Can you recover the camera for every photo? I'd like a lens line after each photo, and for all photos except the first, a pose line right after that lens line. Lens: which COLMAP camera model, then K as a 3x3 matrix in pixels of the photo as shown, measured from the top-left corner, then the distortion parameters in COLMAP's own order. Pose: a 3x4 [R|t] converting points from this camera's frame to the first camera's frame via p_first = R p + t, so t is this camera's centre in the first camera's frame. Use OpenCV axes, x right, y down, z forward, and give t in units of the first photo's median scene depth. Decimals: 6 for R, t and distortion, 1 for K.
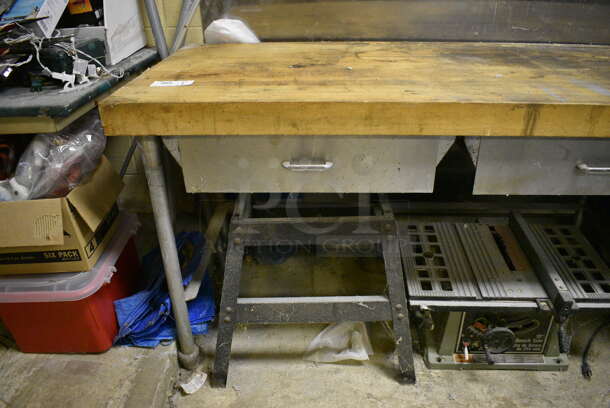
lens RADIAL K [[474.9, 0, 305.0], [0, 474.9, 204.0], [0, 0, 1]] dist [-0.100335, 0.015558]
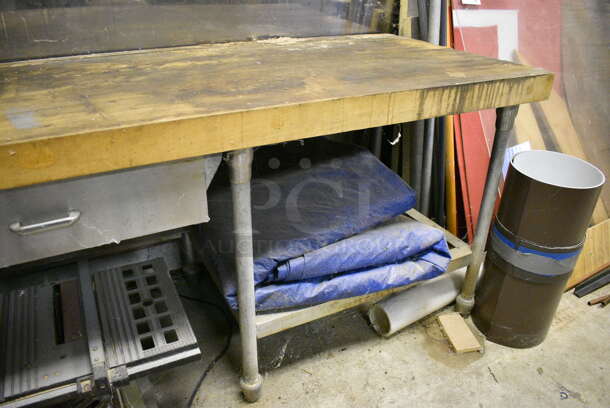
lens RADIAL K [[474.9, 0, 305.0], [0, 474.9, 204.0], [0, 0, 1]] dist [-0.100335, 0.015558]
pose [[0.864577, -0.203160, 0.459600, 0.530693], [0.208657, 0.977193, 0.039440, -0.038055], [-0.457131, 0.061800, 0.887250, 0.097554]]
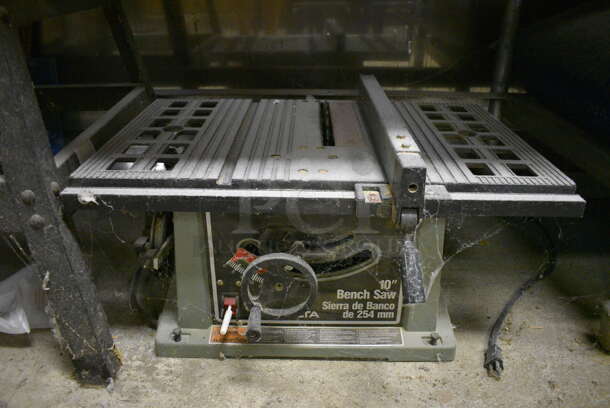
lens RADIAL K [[474.9, 0, 305.0], [0, 474.9, 204.0], [0, 0, 1]] dist [-0.100335, 0.015558]
pose [[0.998253, -0.001428, 0.059073, 0.419547], [0.004720, 0.998440, -0.055639, 0.244473], [-0.058901, 0.055821, 0.996702, 0.550138]]
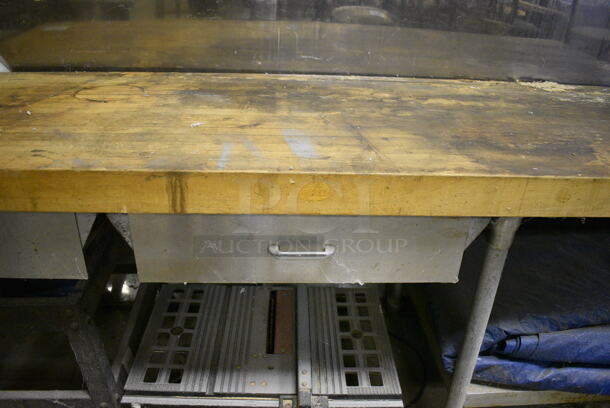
lens RADIAL K [[474.9, 0, 305.0], [0, 474.9, 204.0], [0, 0, 1]] dist [-0.100335, 0.015558]
pose [[0.994985, 0.007364, 0.099755, 0.451699], [-0.004654, 0.999614, -0.027372, -0.105664], [-0.099918, 0.026770, 0.994635, 0.169230]]
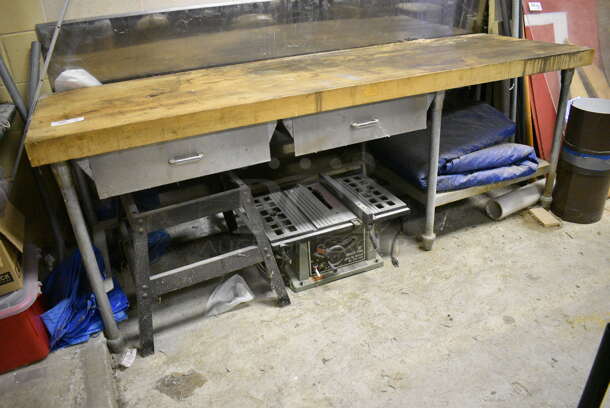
lens RADIAL K [[474.9, 0, 305.0], [0, 474.9, 204.0], [0, 0, 1]] dist [-0.100335, 0.015558]
pose [[0.889823, -0.234935, 0.391178, -0.213751], [0.254640, 0.967035, 0.001548, 0.112063], [-0.378646, 0.098232, 0.920314, -0.353145]]
